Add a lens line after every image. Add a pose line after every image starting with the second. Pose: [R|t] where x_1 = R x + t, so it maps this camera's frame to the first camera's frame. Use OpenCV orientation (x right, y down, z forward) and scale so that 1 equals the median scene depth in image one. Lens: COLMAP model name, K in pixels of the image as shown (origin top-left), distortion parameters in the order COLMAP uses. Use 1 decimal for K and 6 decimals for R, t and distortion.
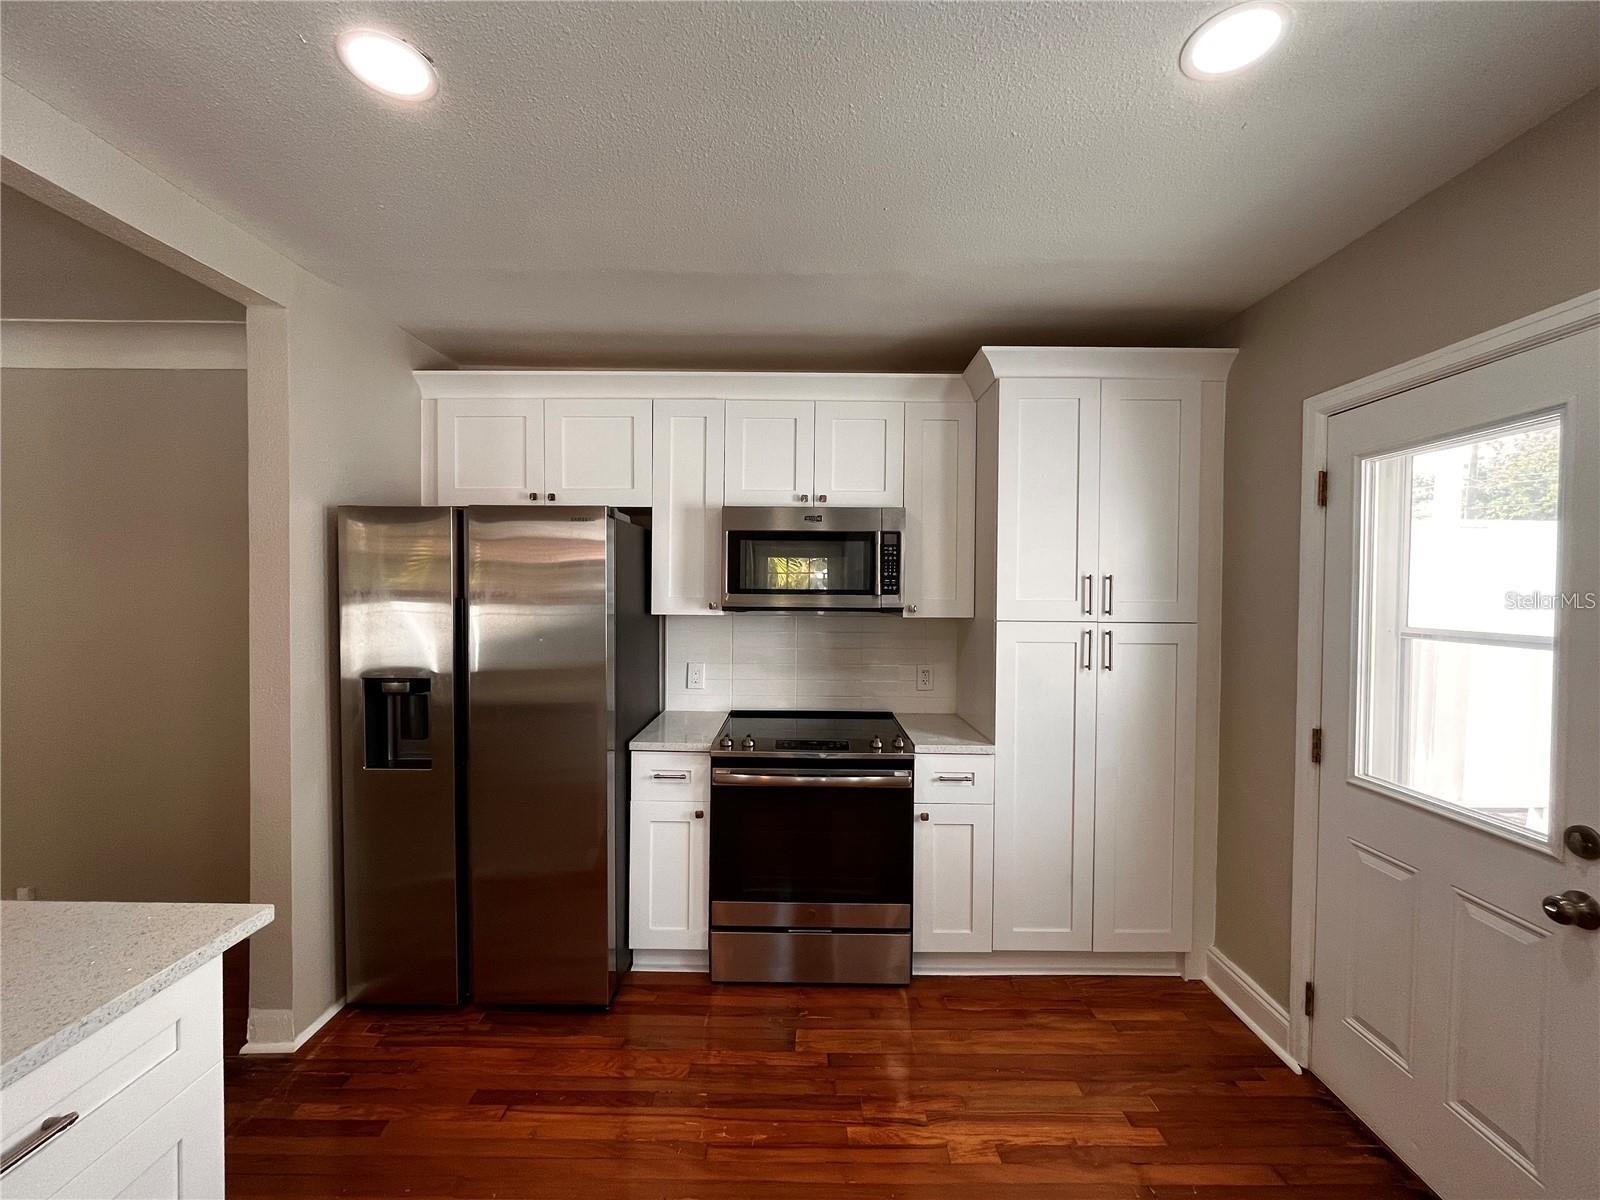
lens RADIAL K [[650.4, 0, 800.0], [0, 650.4, 600.0], [0, 0, 1]] dist [-0.001337, -0.000047]
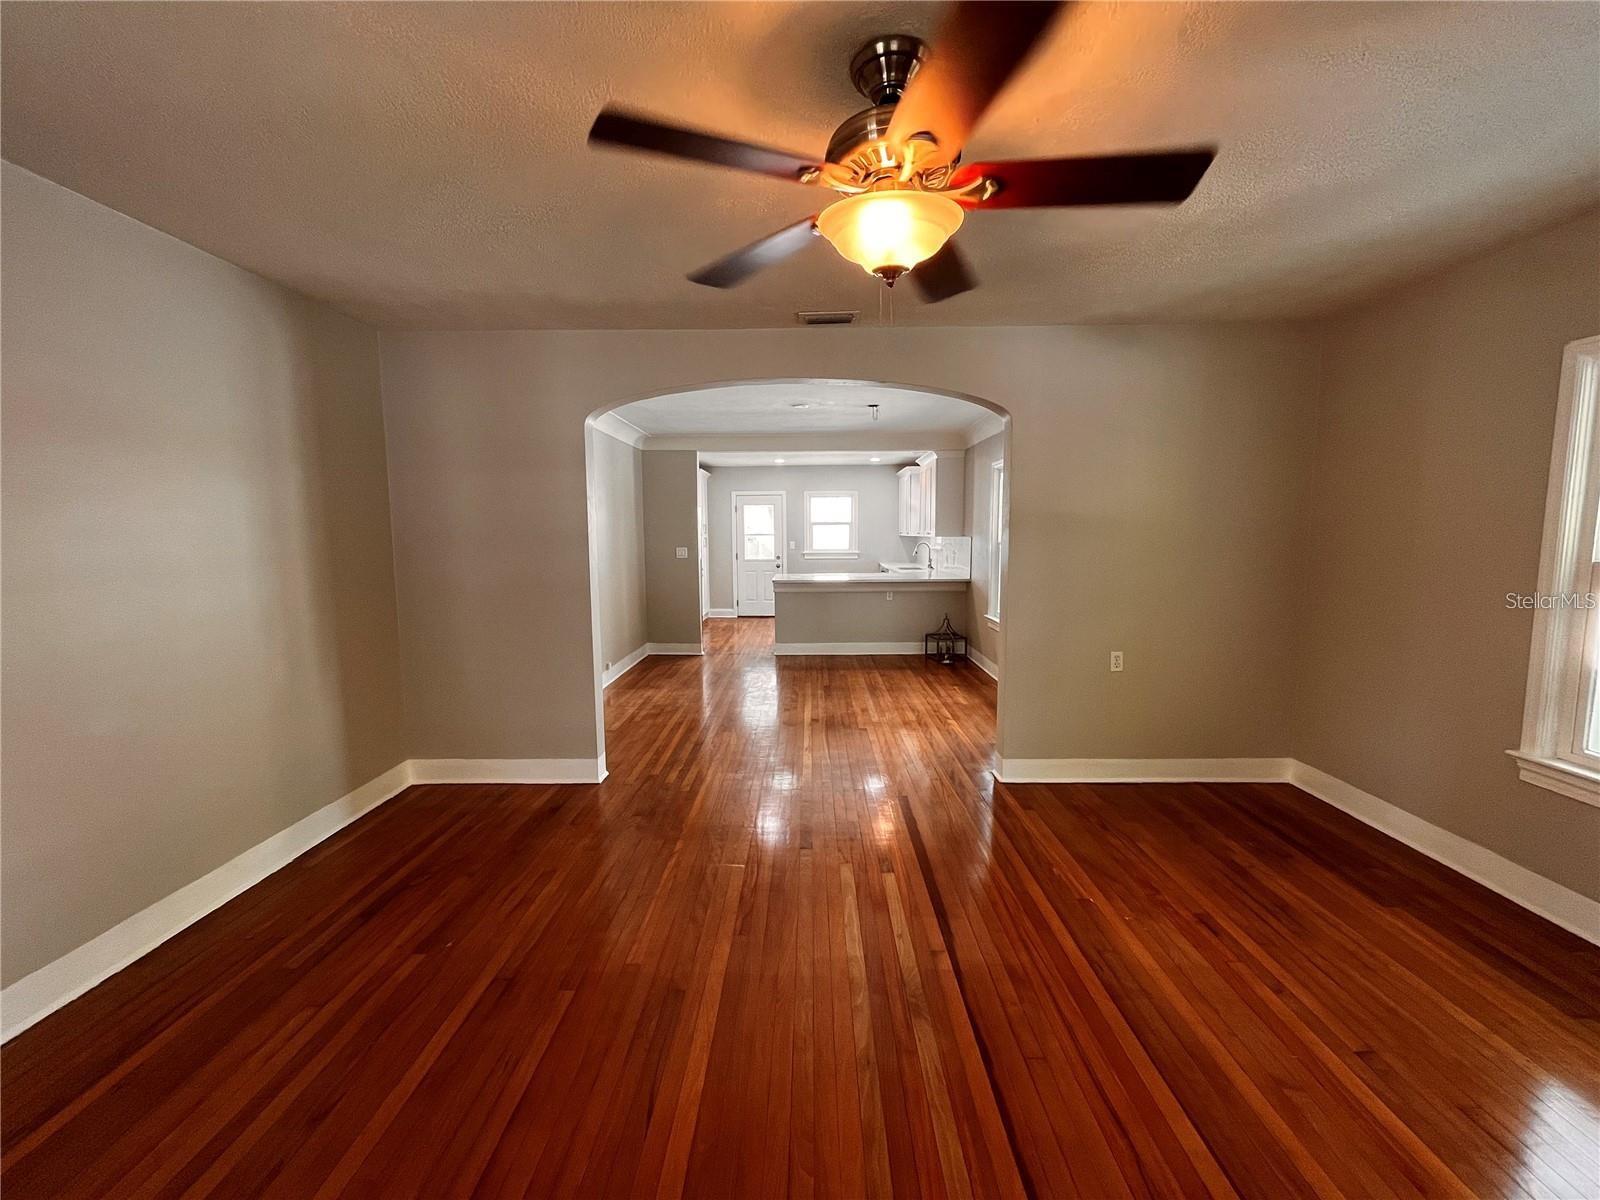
lens RADIAL K [[650.4, 0, 800.0], [0, 650.4, 600.0], [0, 0, 1]] dist [-0.001337, -0.000047]
pose [[0.008486, -0.115278, 0.993297, -4.464354], [0.025042, 0.993046, 0.115034, -0.025998], [-0.999650, 0.023898, 0.011314, 0.394773]]
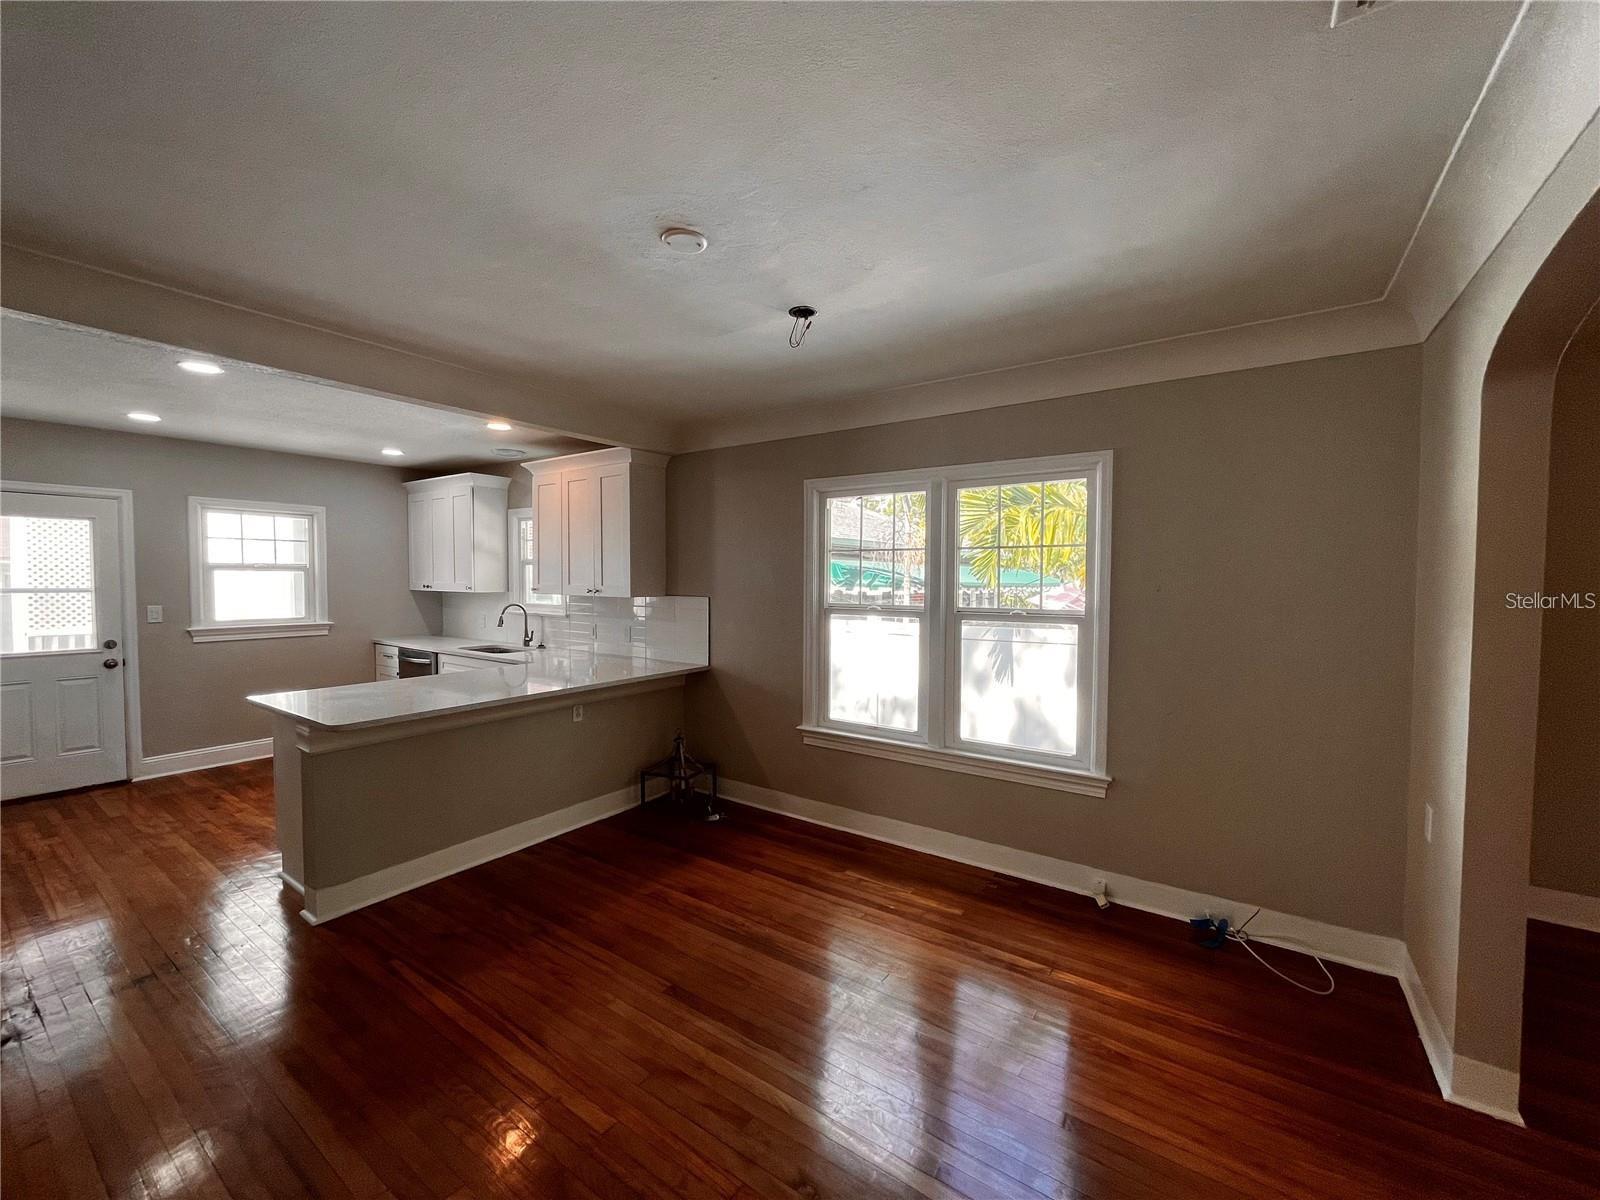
lens RADIAL K [[650.4, 0, 800.0], [0, 650.4, 600.0], [0, 0, 1]] dist [-0.001337, -0.000047]
pose [[-0.822786, -0.034412, 0.567308, -2.424689], [-0.003624, 0.998463, 0.055309, -0.049612], [-0.568340, 0.043451, -0.821646, 1.093567]]
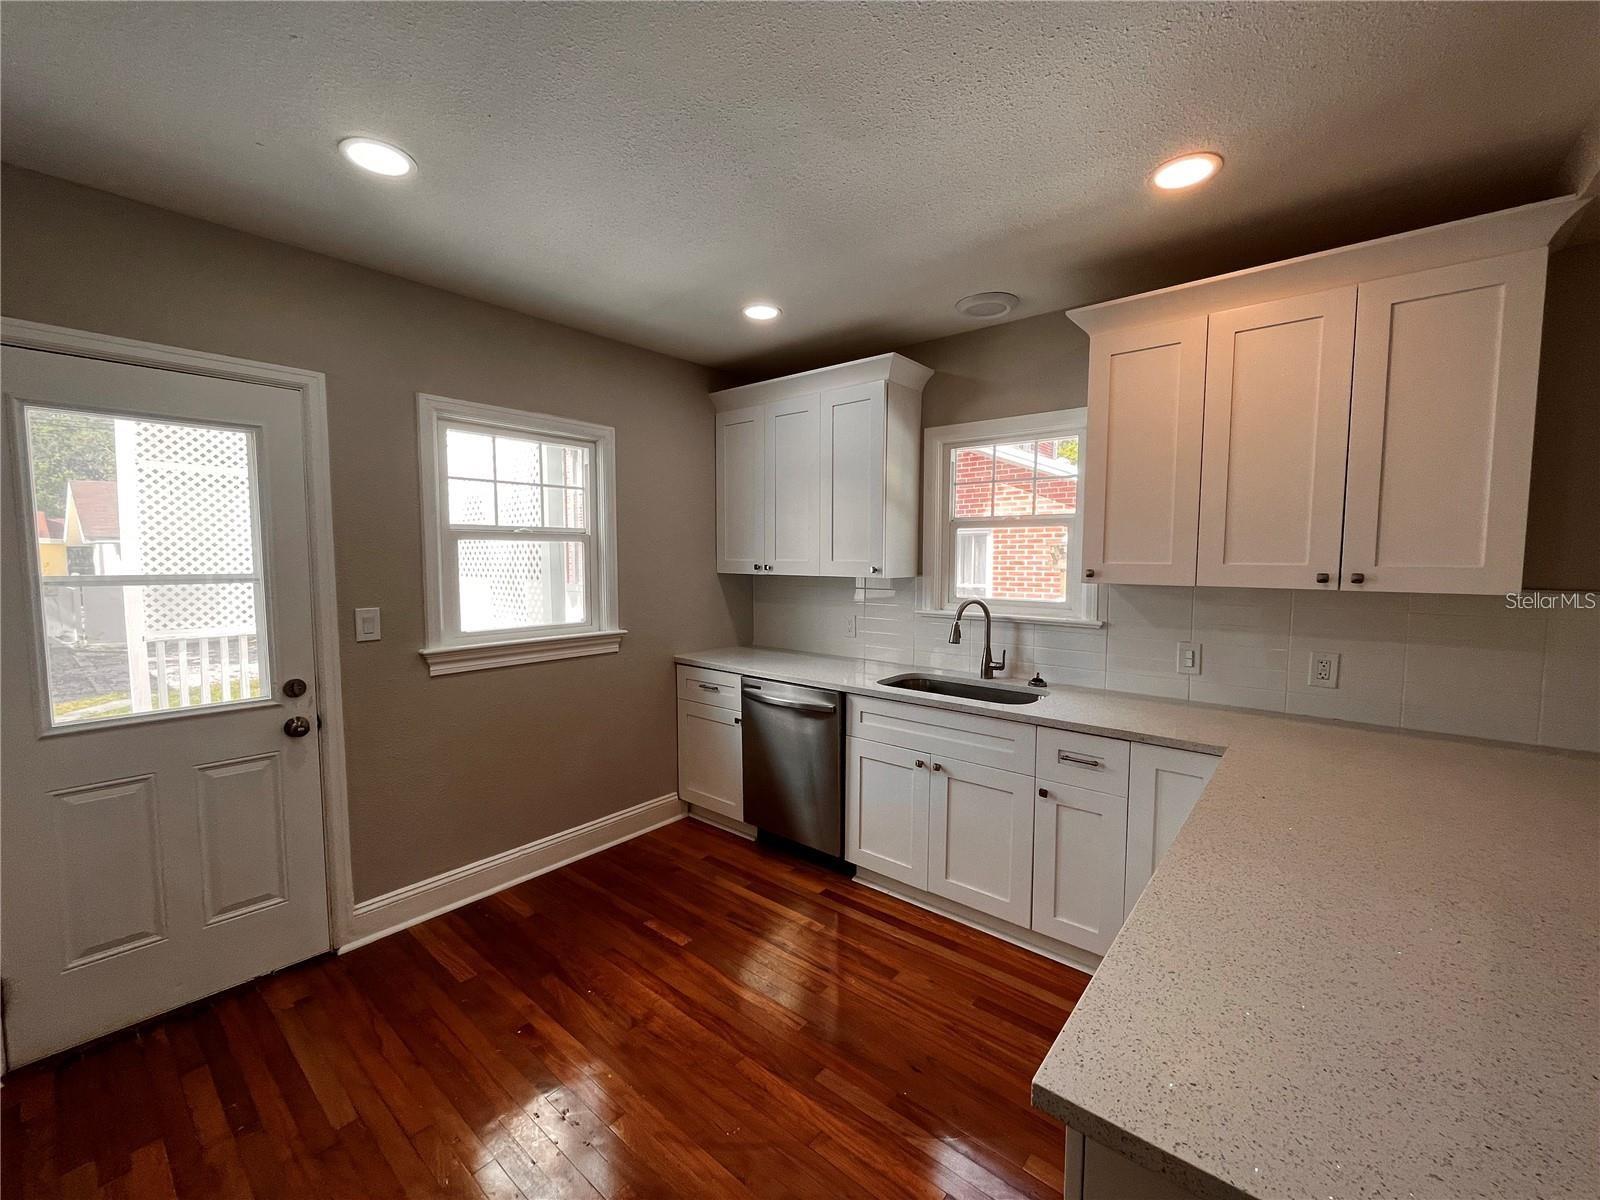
lens RADIAL K [[650.4, 0, 800.0], [0, 650.4, 600.0], [0, 0, 1]] dist [-0.001337, -0.000047]
pose [[-0.770980, -0.055151, 0.634467, -0.579966], [0.001963, 0.996033, 0.088966, -0.010009], [-0.636856, 0.069836, -0.767813, 0.904252]]
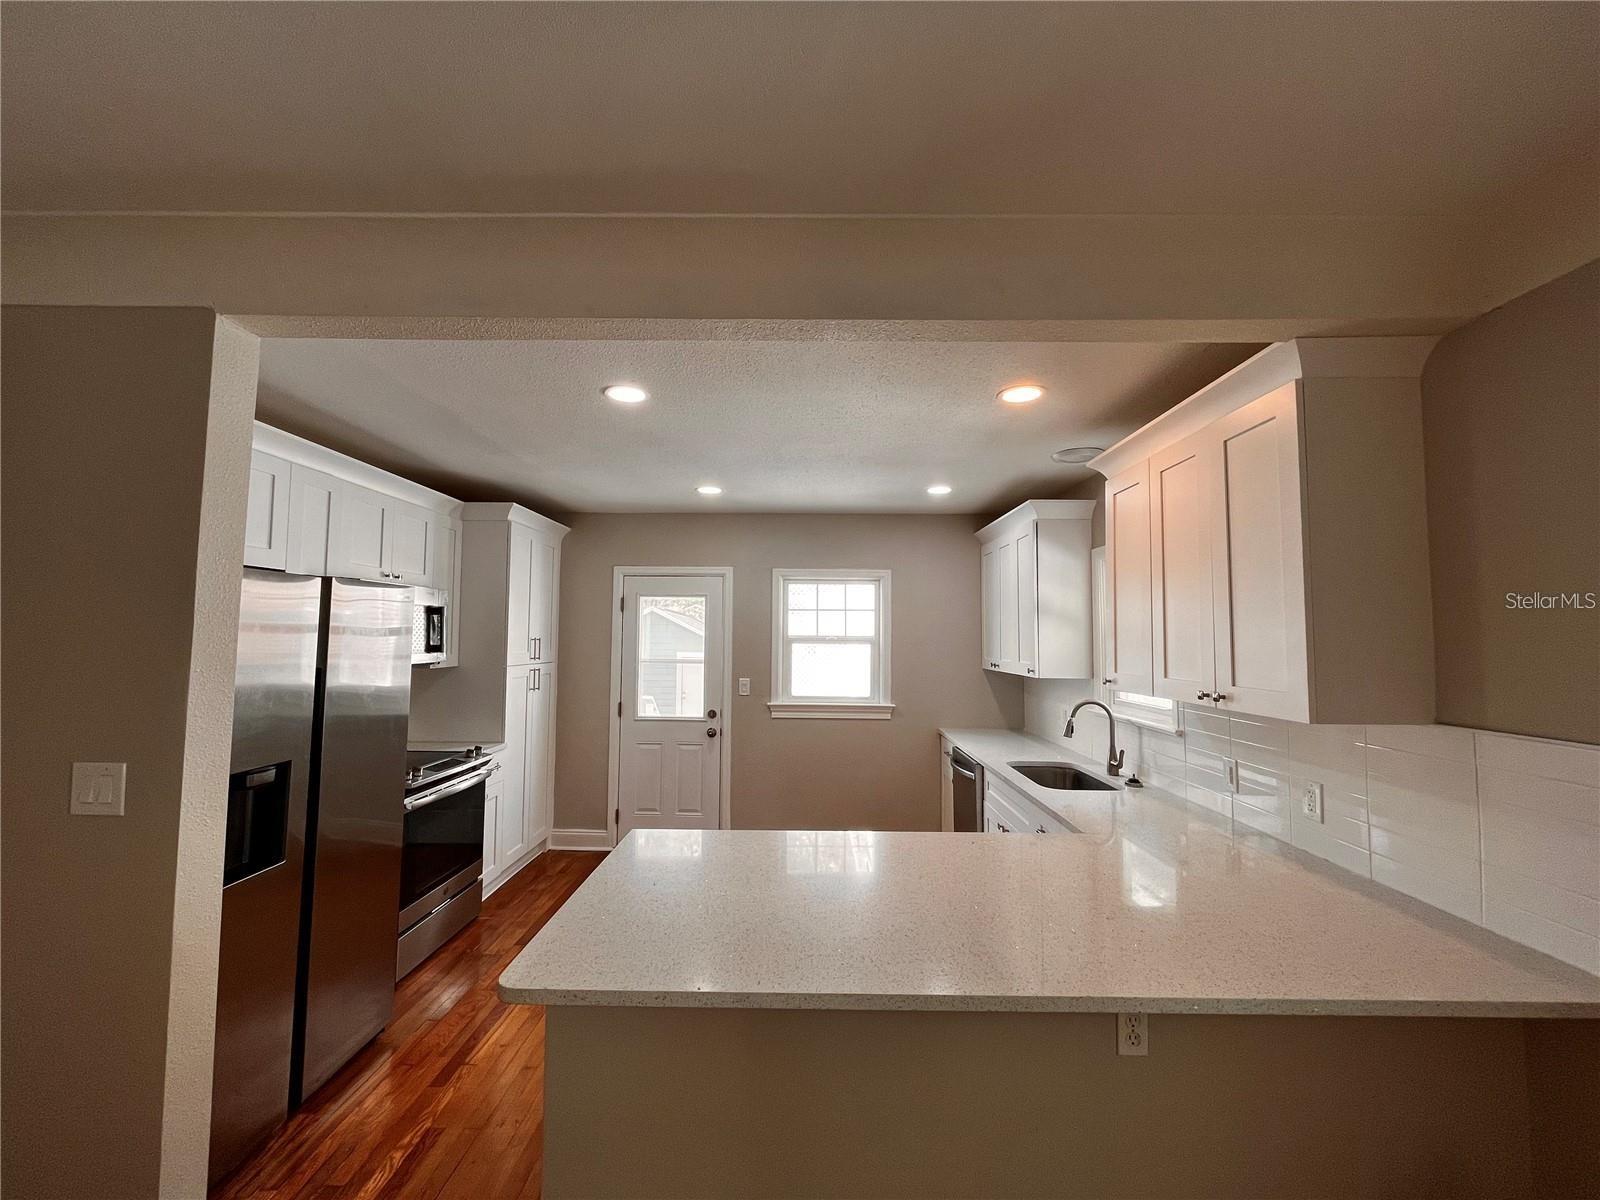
lens RADIAL K [[650.4, 0, 800.0], [0, 650.4, 600.0], [0, 0, 1]] dist [-0.001337, -0.000047]
pose [[0.005804, 0.049757, 0.998745, -1.582859], [0.007698, 0.998730, -0.049801, -0.056769], [-0.999954, 0.007977, 0.005413, 0.290869]]
